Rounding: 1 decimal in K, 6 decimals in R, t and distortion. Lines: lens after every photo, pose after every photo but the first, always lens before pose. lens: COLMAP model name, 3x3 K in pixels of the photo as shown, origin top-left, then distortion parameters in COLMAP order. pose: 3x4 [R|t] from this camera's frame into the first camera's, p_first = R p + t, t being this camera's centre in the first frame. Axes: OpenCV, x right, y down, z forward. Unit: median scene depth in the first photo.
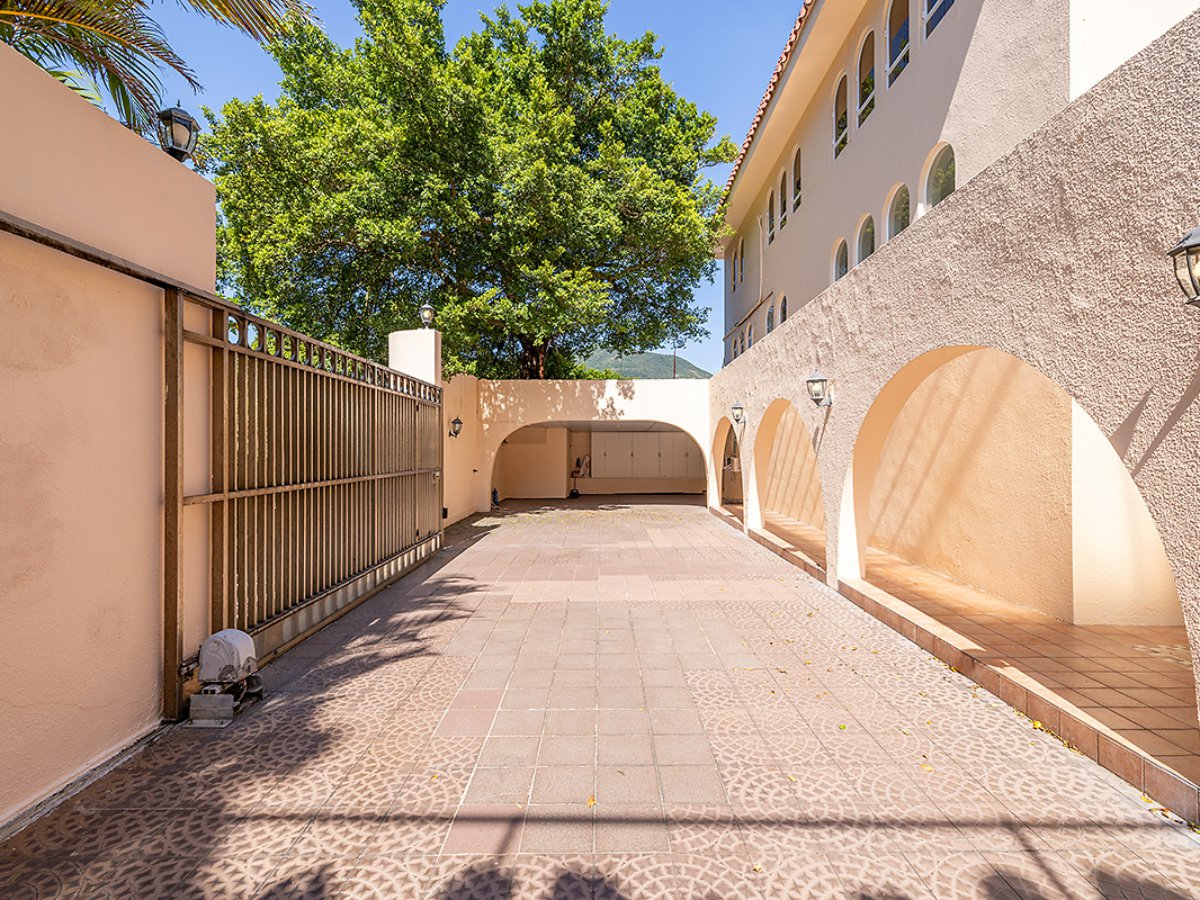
lens RADIAL K [[571.3, 0, 605.5], [0, 571.3, 445.3], [0, 0, 1]] dist [0.003672, -0.000768]
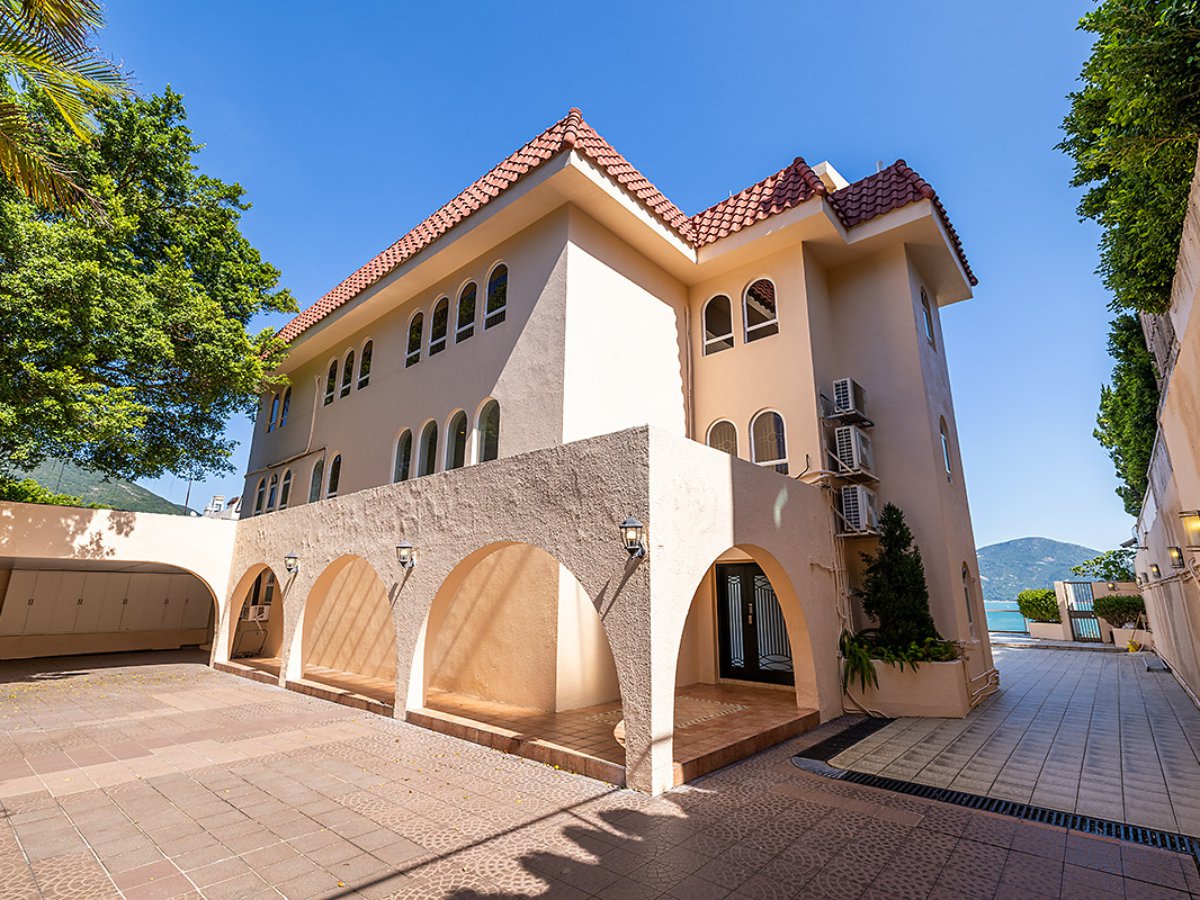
lens RADIAL K [[571.3, 0, 605.5], [0, 571.3, 445.3], [0, 0, 1]] dist [0.003672, -0.000768]
pose [[0.651040, 0.193492, 0.733967, -0.329716], [-0.012299, 0.969525, -0.244682, -0.025868], [-0.758944, 0.150271, 0.633579, -0.200706]]
